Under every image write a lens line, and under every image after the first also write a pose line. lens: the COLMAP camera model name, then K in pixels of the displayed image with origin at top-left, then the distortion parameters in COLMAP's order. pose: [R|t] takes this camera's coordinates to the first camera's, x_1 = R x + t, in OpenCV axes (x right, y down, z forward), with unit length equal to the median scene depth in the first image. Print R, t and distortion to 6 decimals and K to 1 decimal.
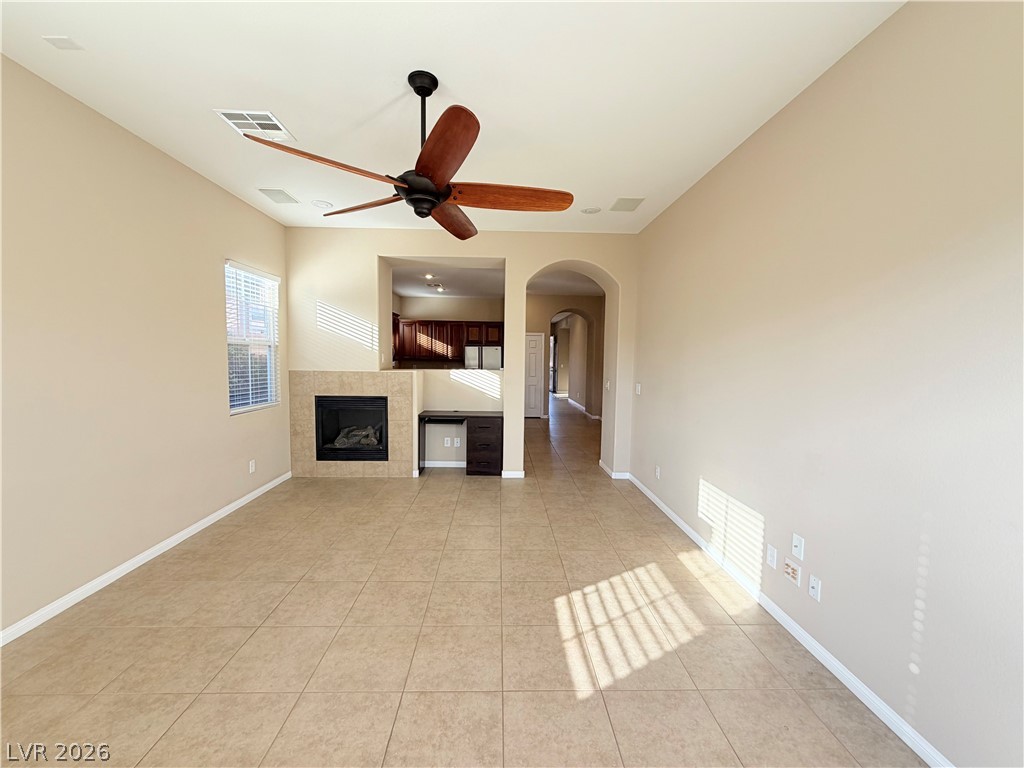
lens RADIAL K [[408.2, 0, 510.7], [0, 408.2, 385.1], [0, 0, 1]] dist [-0.000733, -0.000214]
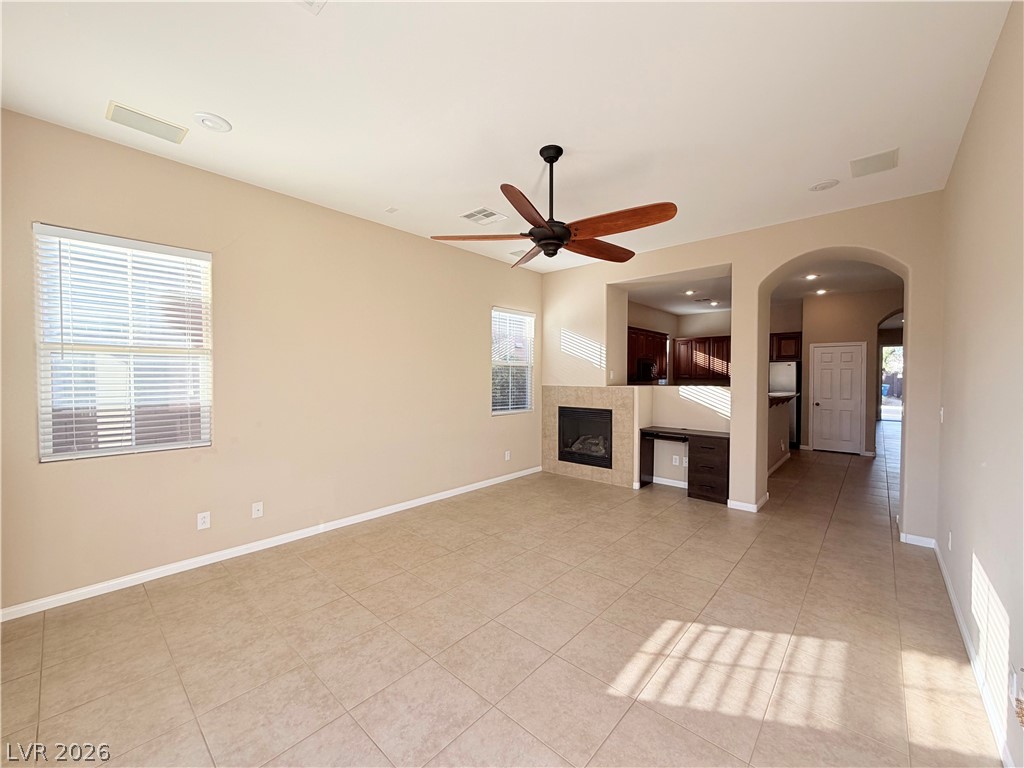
lens RADIAL K [[408.2, 0, 508.3], [0, 408.2, 387.0], [0, 0, 1]] dist [-0.000733, -0.000214]
pose [[0.721746, 0.006468, -0.692128, 0.316087], [-0.040414, 0.998644, -0.032811, 0.017471], [0.690977, 0.051653, 0.721029, 0.017489]]
